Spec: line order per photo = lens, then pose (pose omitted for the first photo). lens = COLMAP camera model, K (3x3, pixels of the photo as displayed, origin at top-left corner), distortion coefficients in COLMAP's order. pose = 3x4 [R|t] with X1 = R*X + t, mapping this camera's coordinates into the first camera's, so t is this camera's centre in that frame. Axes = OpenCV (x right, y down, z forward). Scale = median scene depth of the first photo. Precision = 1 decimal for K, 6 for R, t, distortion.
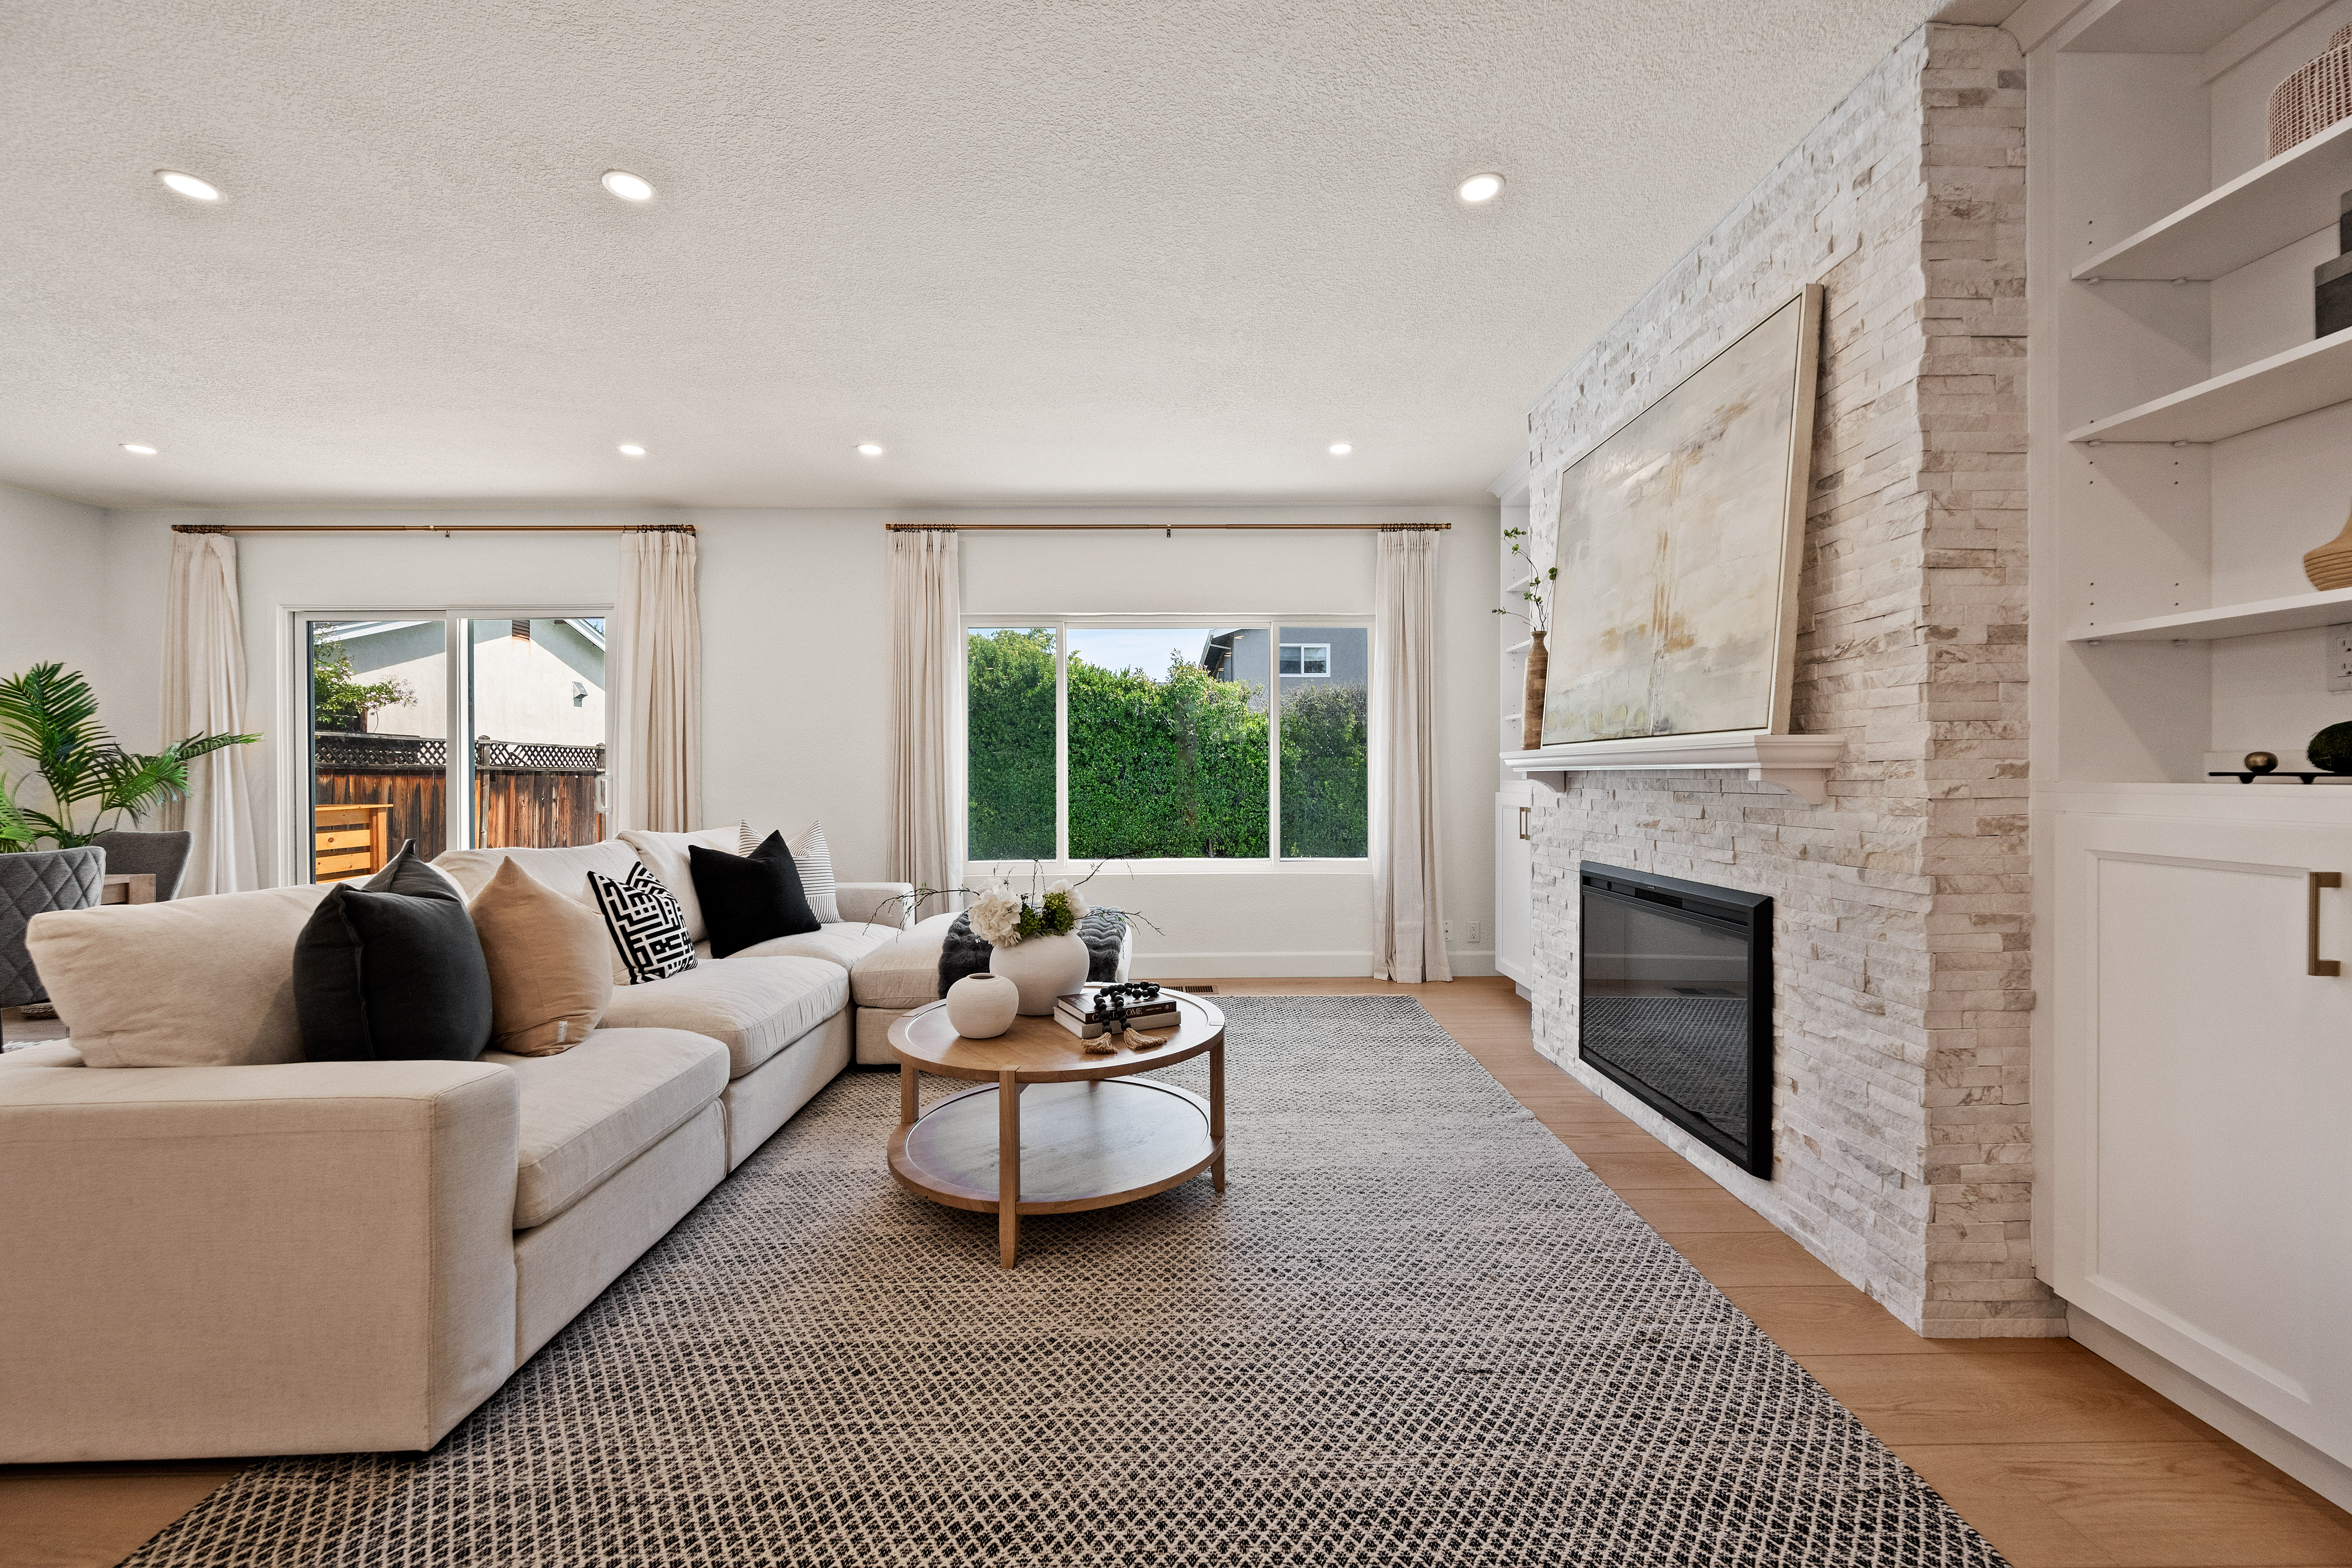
lens RADIAL K [[923.1, 0, 1162.0], [0, 923.1, 766.5], [0, 0, 1]] dist [0.006338, -0.001854]
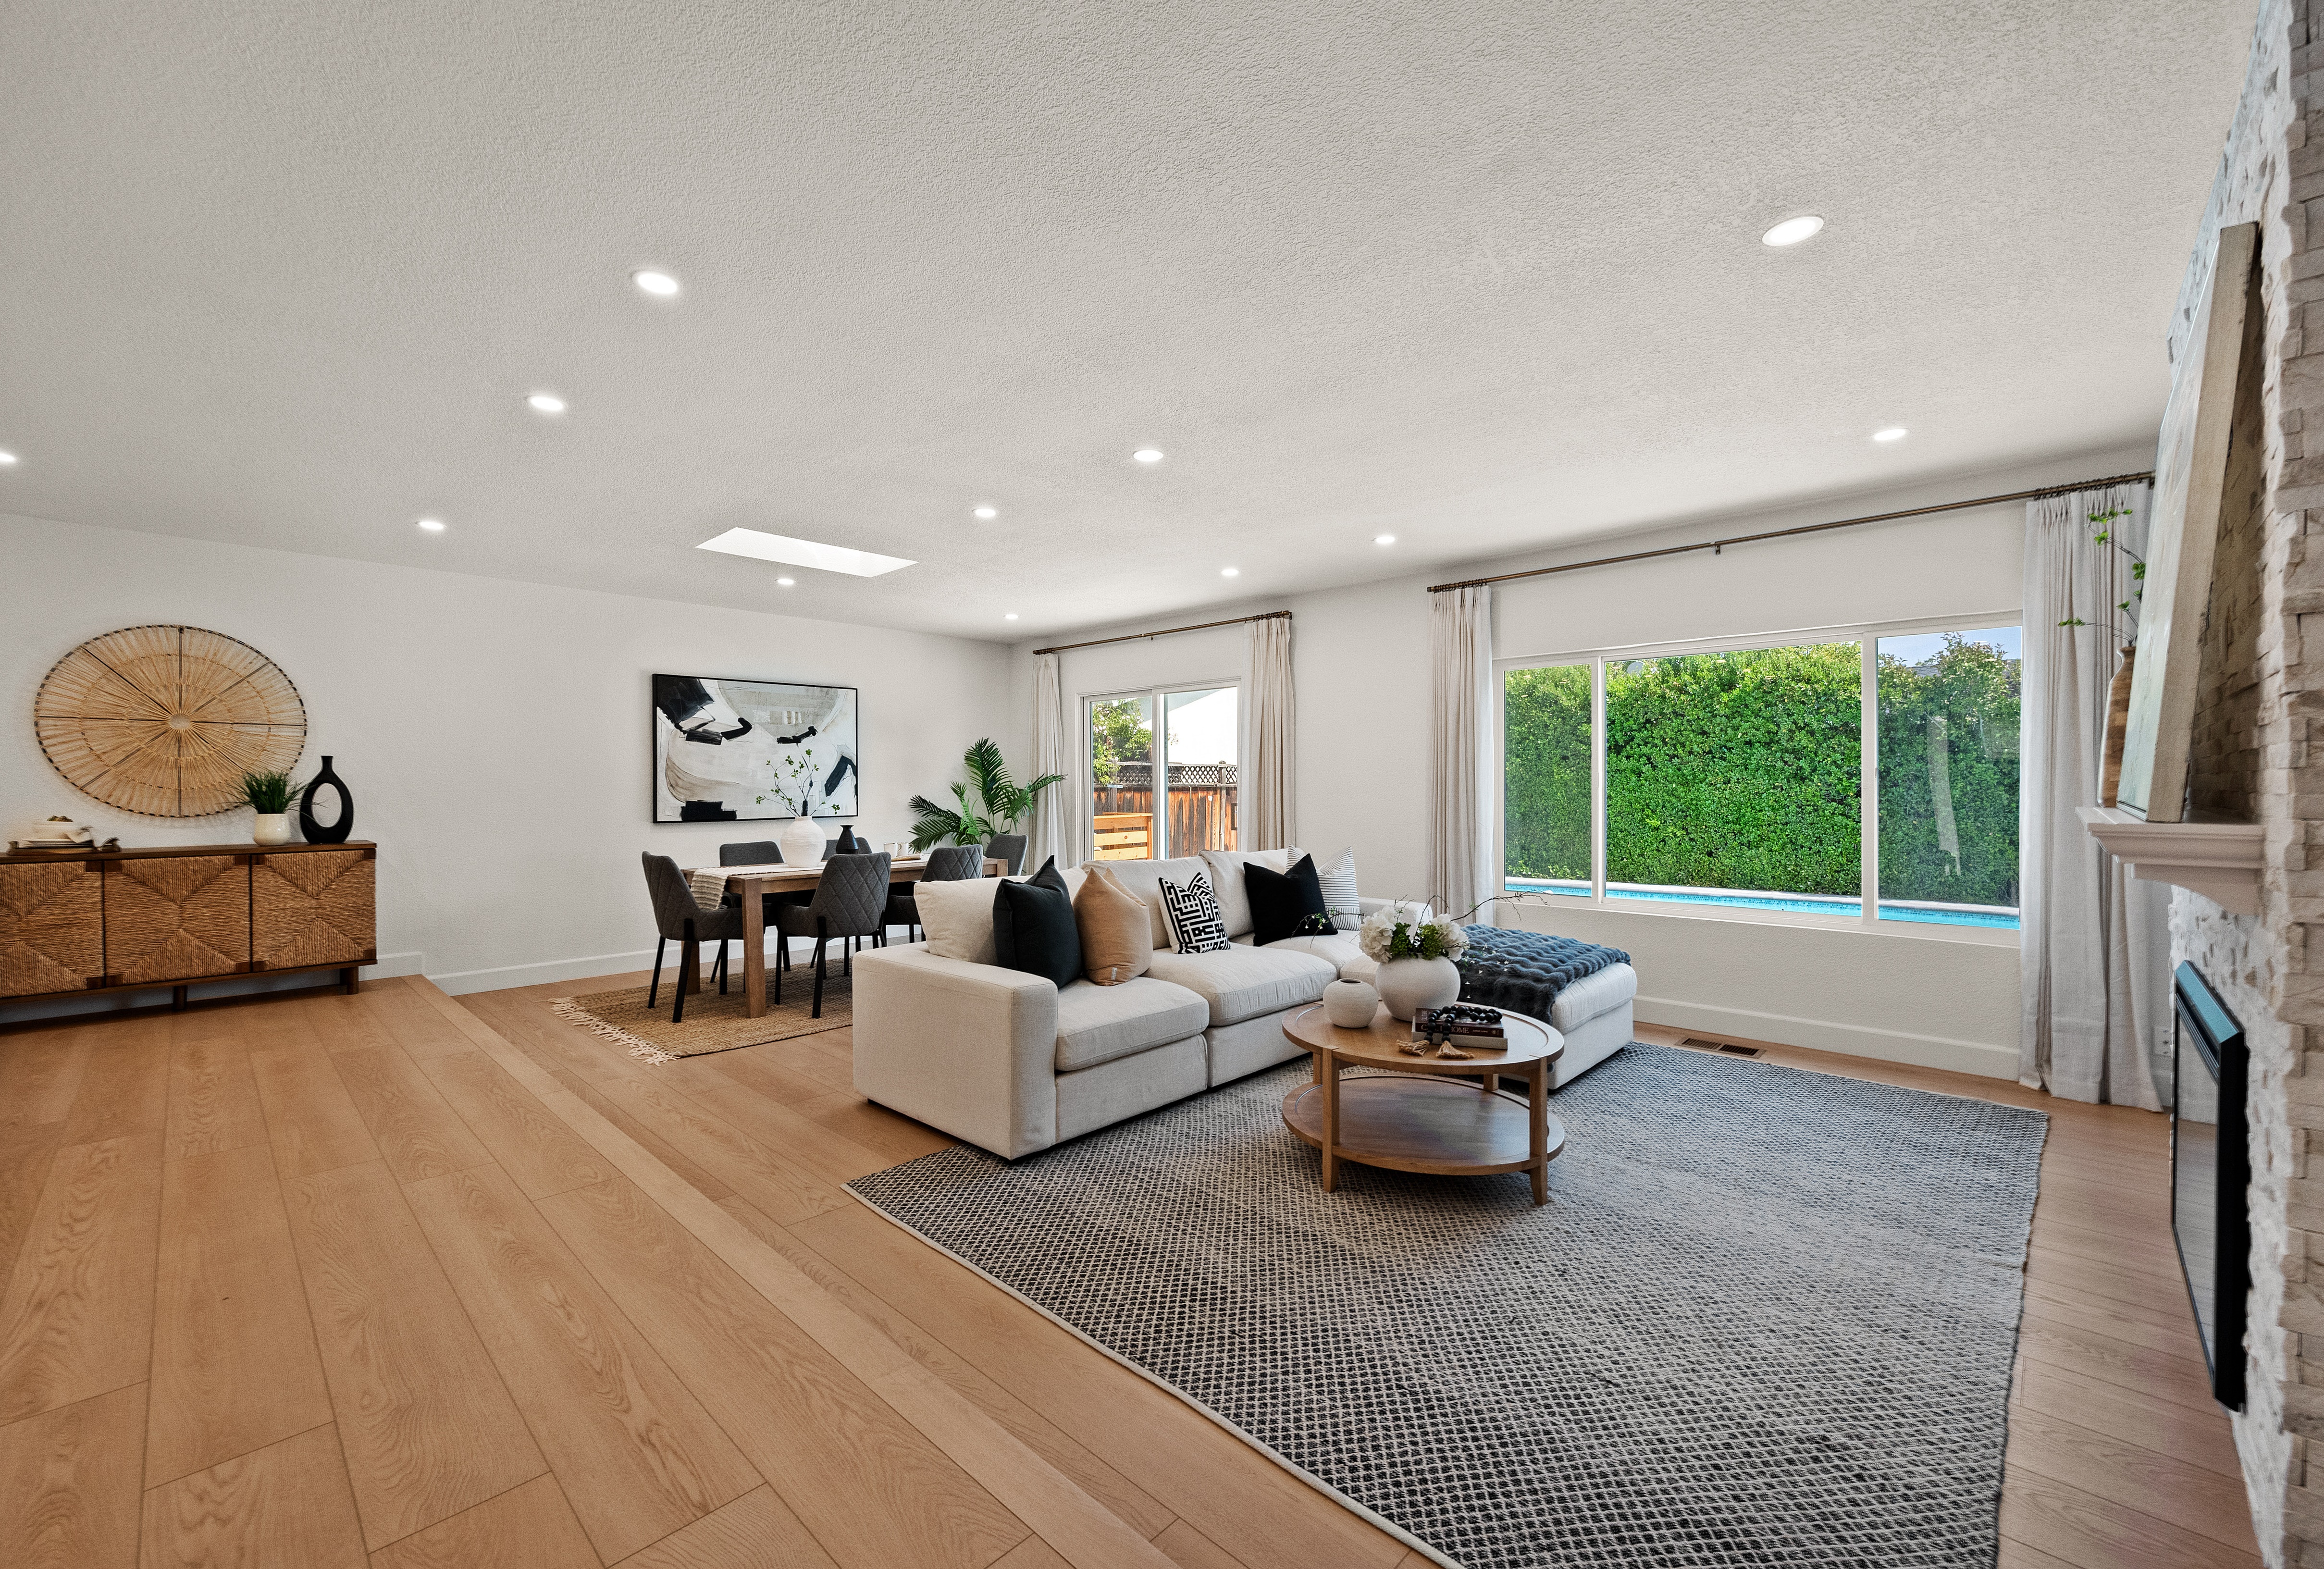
lens RADIAL K [[912.1, 0, 1111.6], [0, 912.1, 789.5], [0, 0, 1]] dist [0.006338, -0.001854]
pose [[0.700735, 0.004993, -0.713404, 0.382407], [0.006980, 0.999880, 0.013855, -0.051572], [0.713387, -0.014688, 0.700616, -0.115878]]
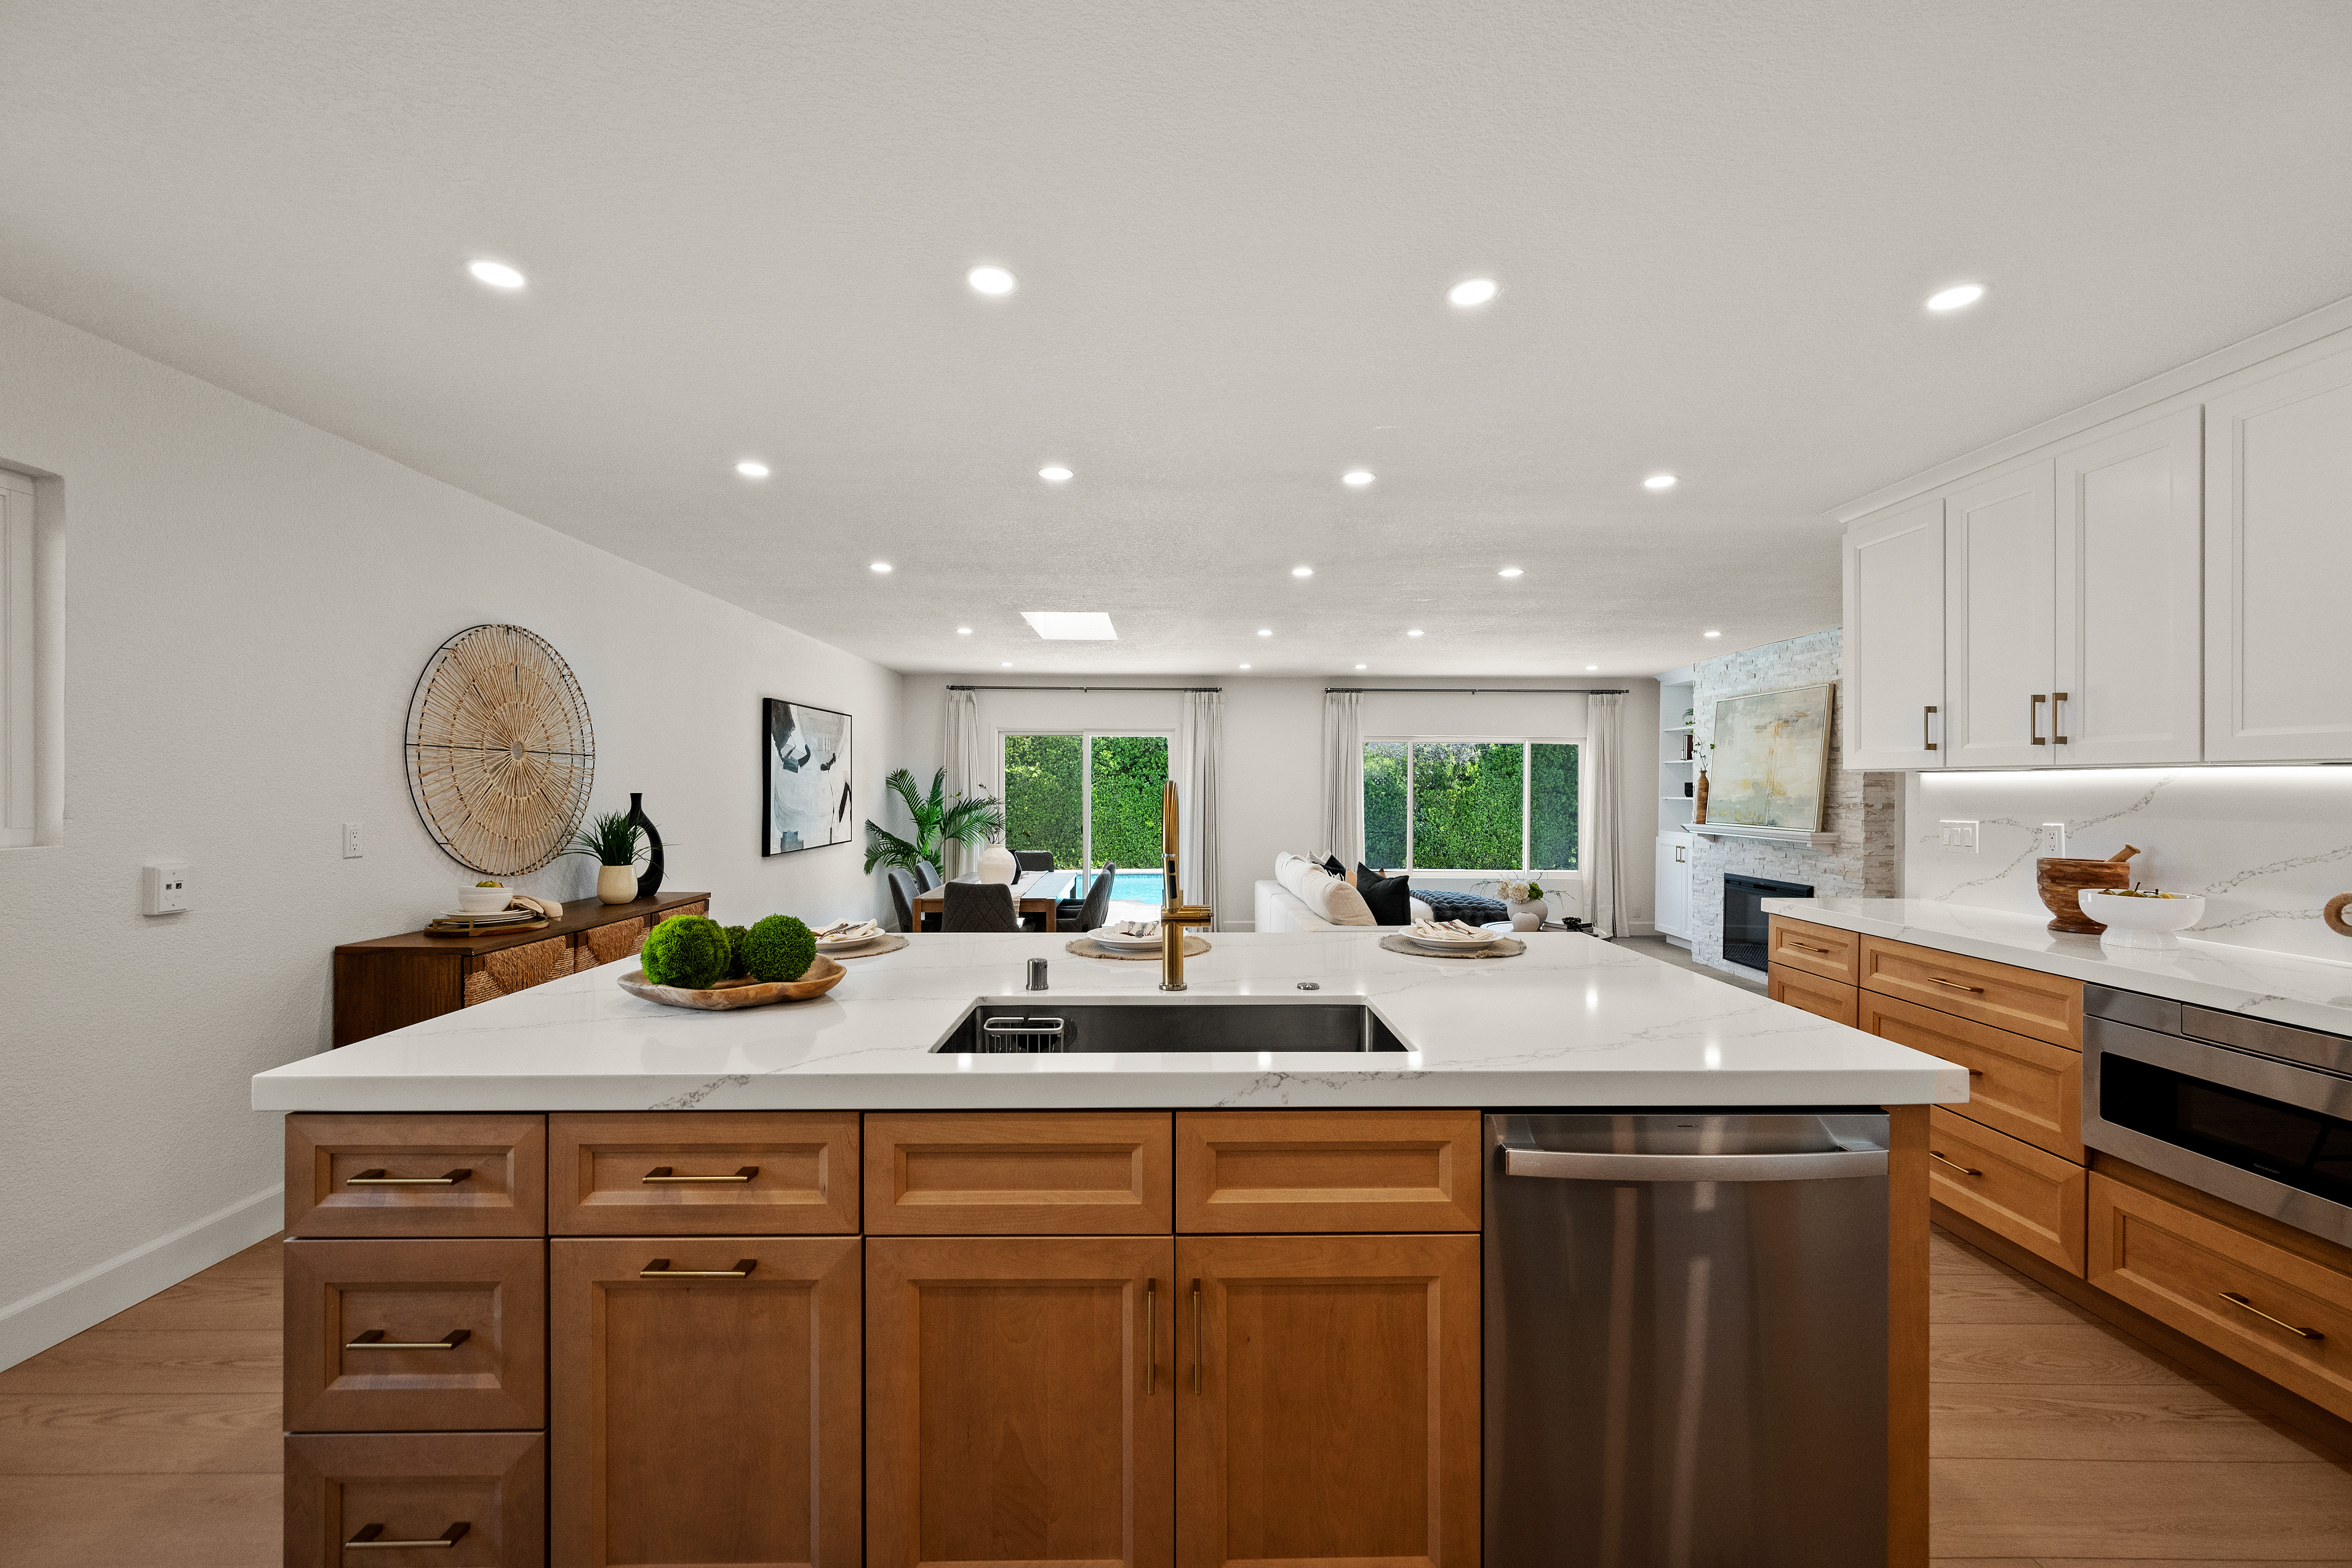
lens RADIAL K [[923.1, 0, 1172.3], [0, 923.1, 779.6], [0, 0, 1]] dist [0.006338, -0.001854]
pose [[0.999921, 0.010795, 0.006396, -1.059823], [-0.010811, 0.999939, 0.002442, -0.137279], [-0.006369, -0.002511, 0.999977, -1.456308]]
